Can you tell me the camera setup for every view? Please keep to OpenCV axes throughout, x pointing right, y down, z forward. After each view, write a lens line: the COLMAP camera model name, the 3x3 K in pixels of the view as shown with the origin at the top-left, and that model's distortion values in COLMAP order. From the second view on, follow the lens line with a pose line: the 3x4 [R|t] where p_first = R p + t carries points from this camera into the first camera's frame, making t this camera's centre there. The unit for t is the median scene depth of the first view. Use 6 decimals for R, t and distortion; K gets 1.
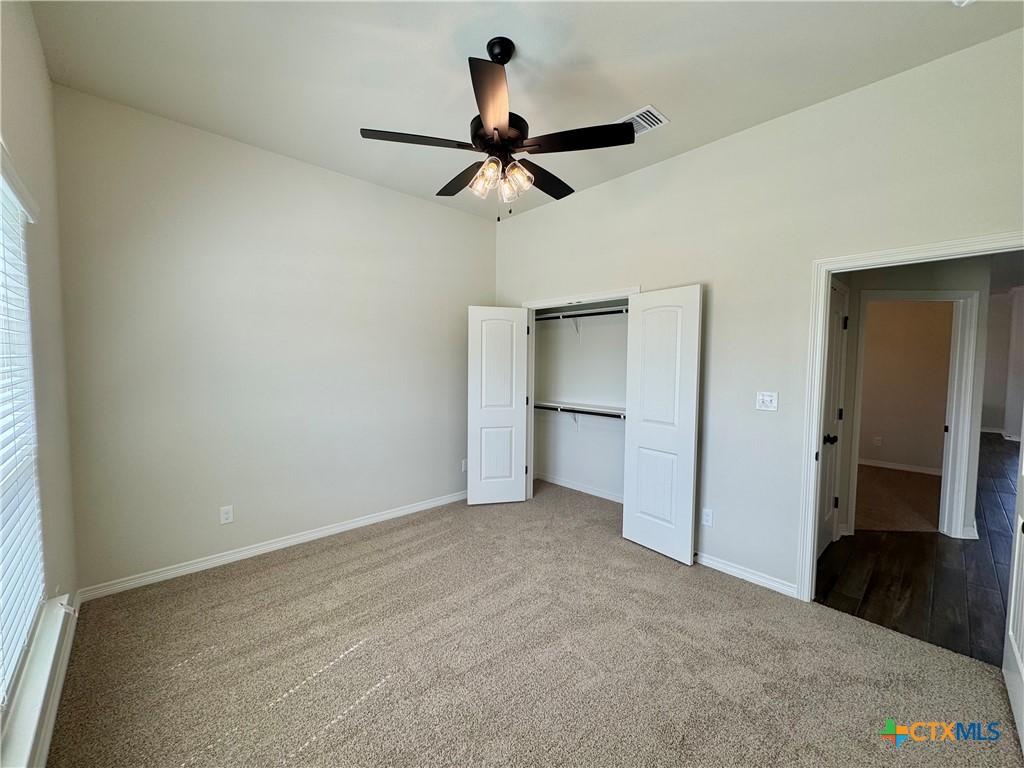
lens RADIAL K [[408.9, 0, 512.0], [0, 408.9, 384.0], [0, 0, 1]] dist [-0.004364, 0.001845]
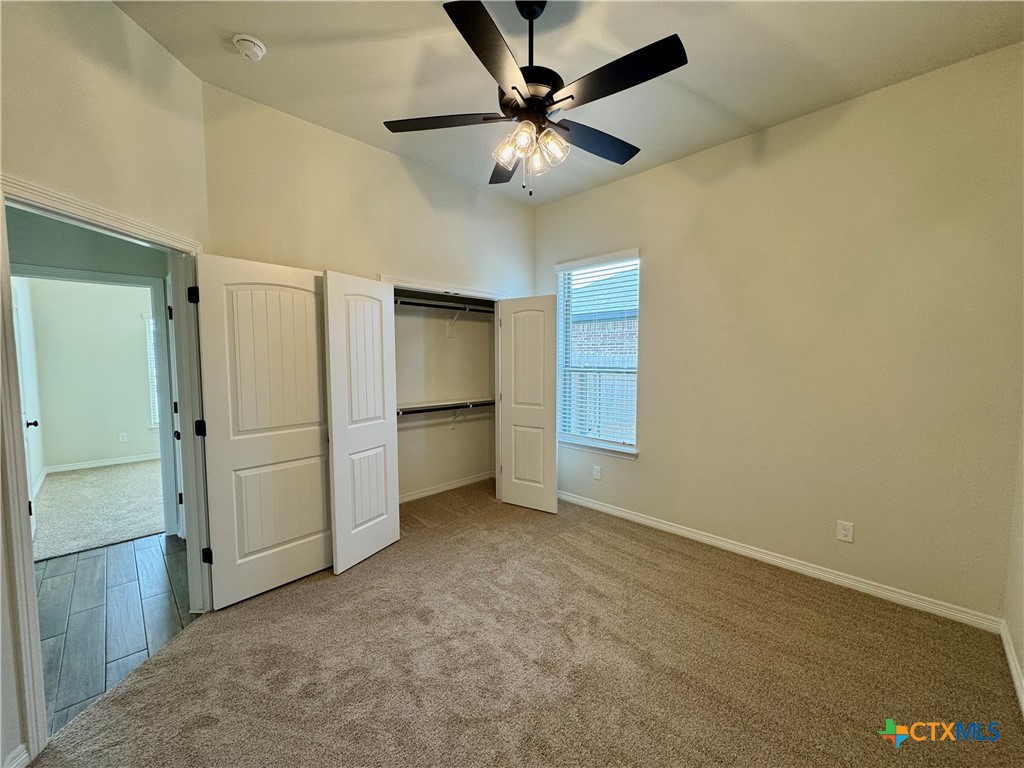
lens RADIAL K [[408.9, 0, 512.0], [0, 408.9, 384.0], [0, 0, 1]] dist [-0.004364, 0.001845]
pose [[-0.031629, -0.079296, 0.996349, -0.691811], [0.036278, 0.996100, 0.080428, -0.057137], [-0.998841, 0.038690, -0.028629, 0.794934]]
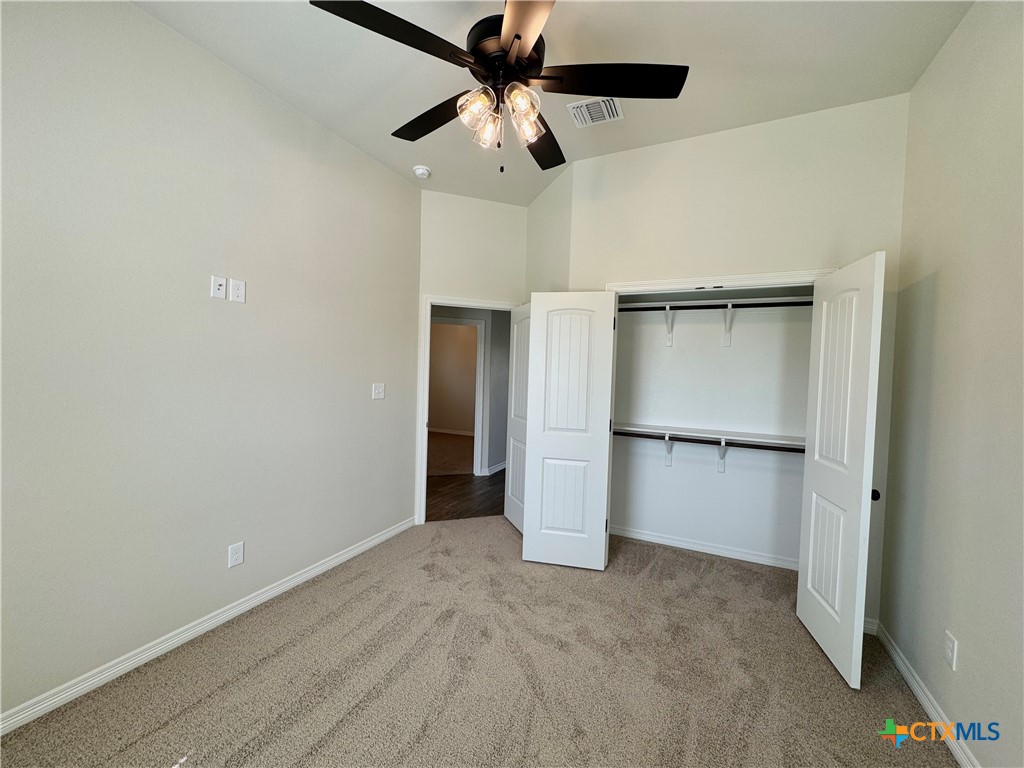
lens RADIAL K [[408.9, 0, 512.0], [0, 408.9, 384.0], [0, 0, 1]] dist [-0.004364, 0.001845]
pose [[0.926424, -0.000015, 0.376482, -0.376234], [0.001788, 0.999989, -0.004360, -0.027495], [-0.376478, 0.004713, 0.926414, 0.422718]]
